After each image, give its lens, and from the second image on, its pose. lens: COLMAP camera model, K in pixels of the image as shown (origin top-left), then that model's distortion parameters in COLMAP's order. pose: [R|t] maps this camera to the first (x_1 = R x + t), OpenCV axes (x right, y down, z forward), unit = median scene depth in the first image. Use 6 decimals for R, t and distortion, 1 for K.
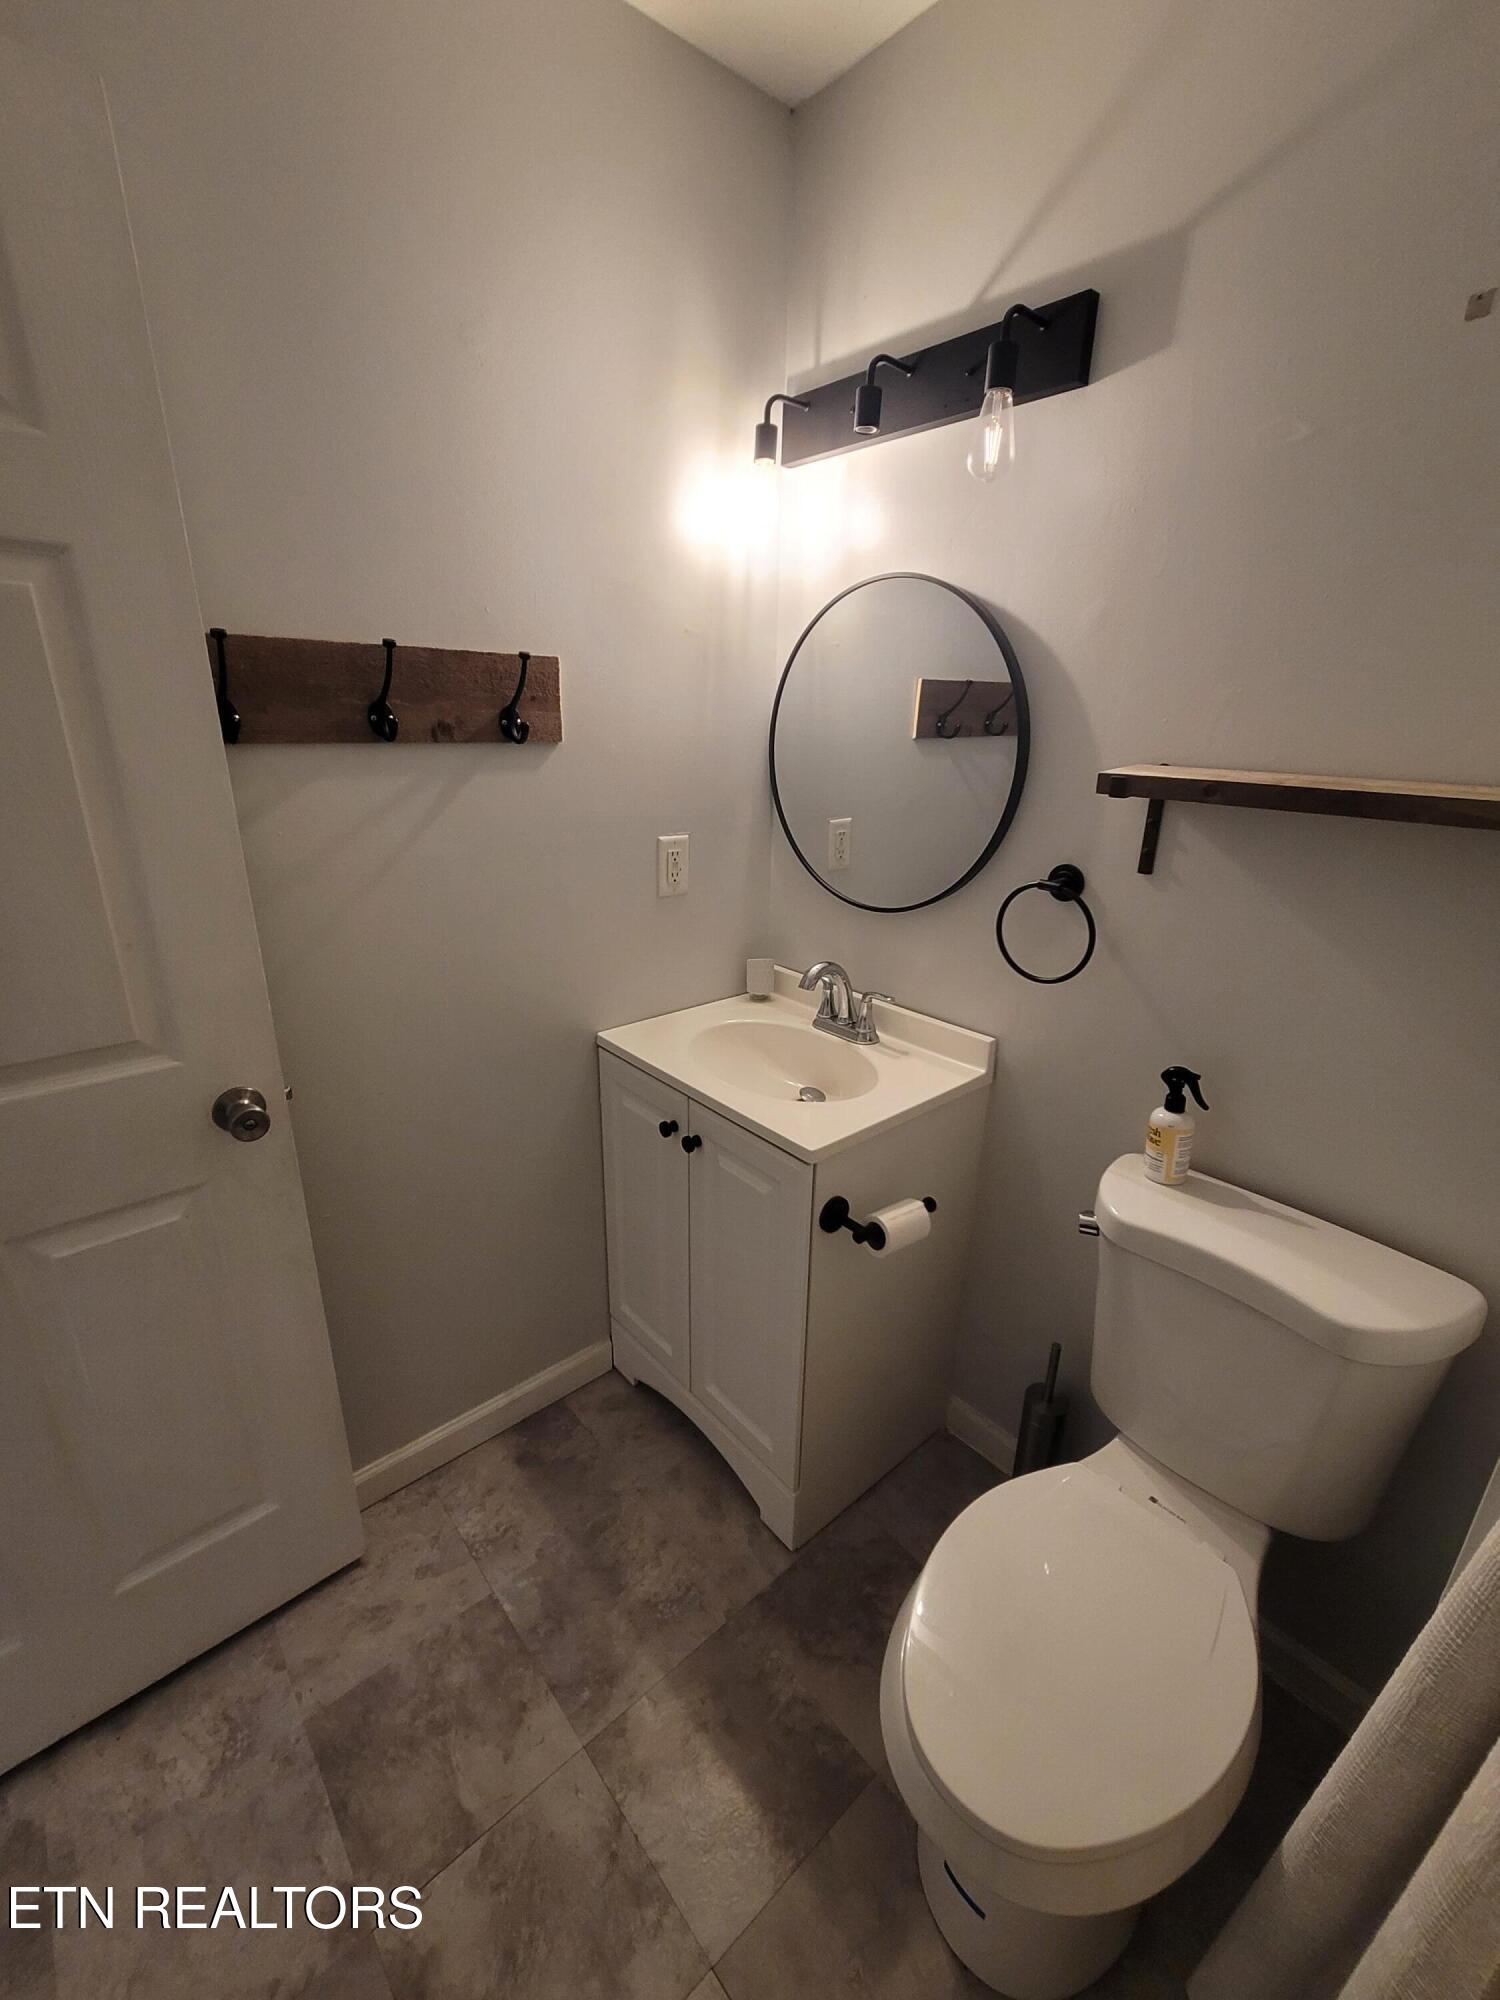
lens RADIAL K [[822.1, 0, 761.2], [0, 822.1, 994.7], [0, 0, 1]] dist [-0.016230, 0.000303]
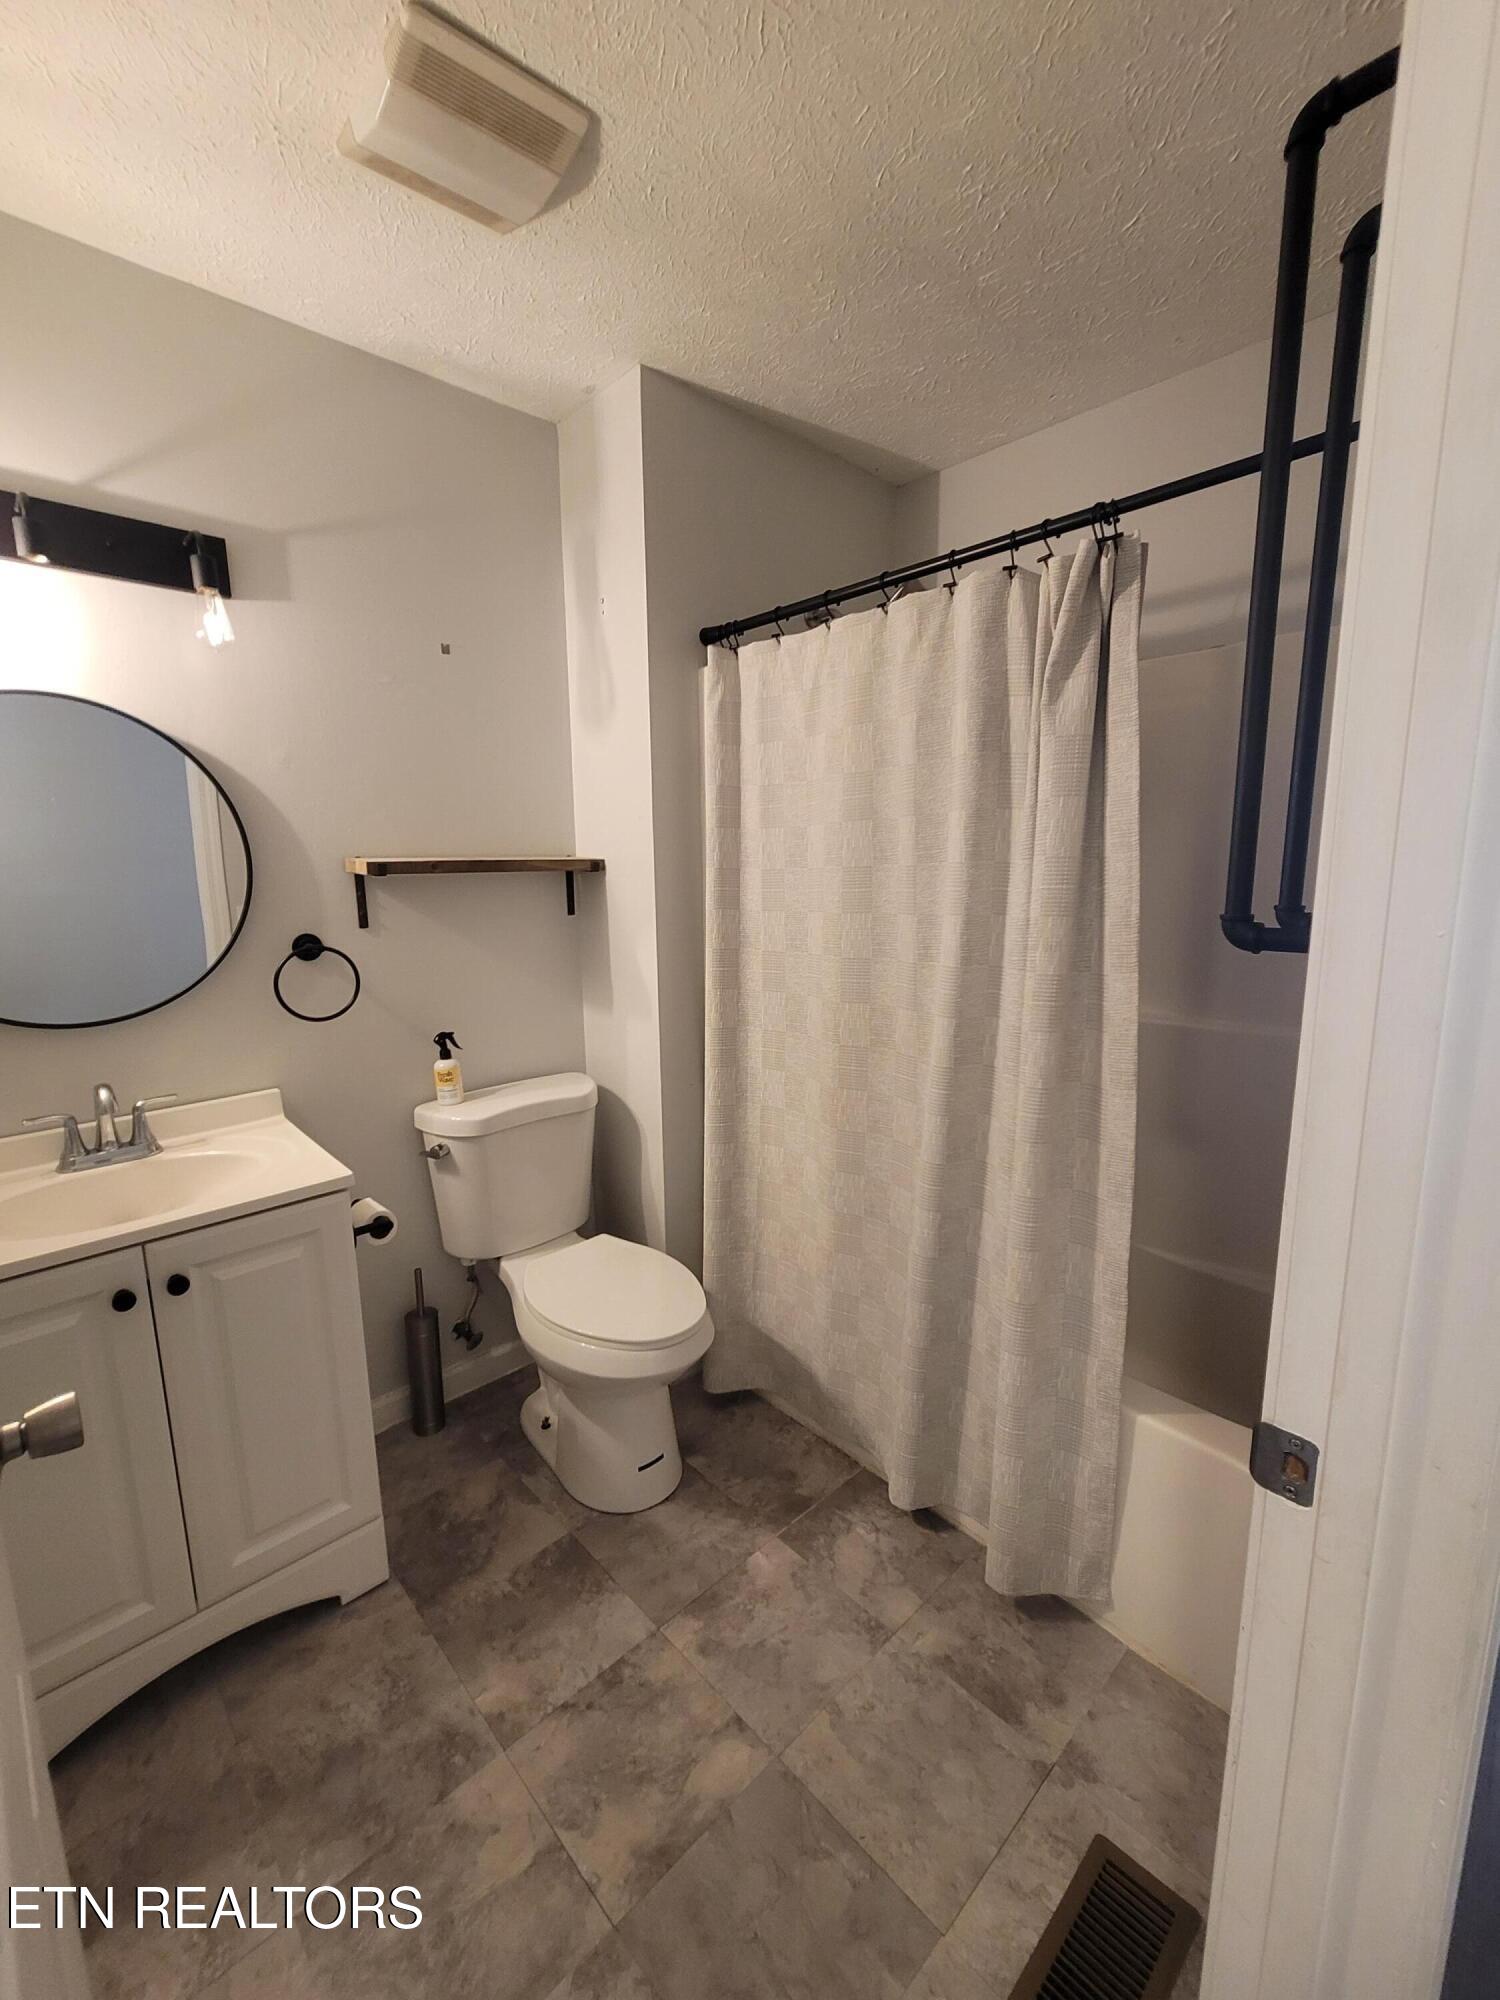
lens RADIAL K [[822.1, 0, 761.2], [0, 822.1, 994.7], [0, 0, 1]] dist [-0.016230, 0.000303]
pose [[-0.049119, -0.185387, 0.981437, -1.055087], [0.335541, 0.922451, 0.191038, -0.074586], [-0.940744, 0.338696, 0.016895, 0.315421]]
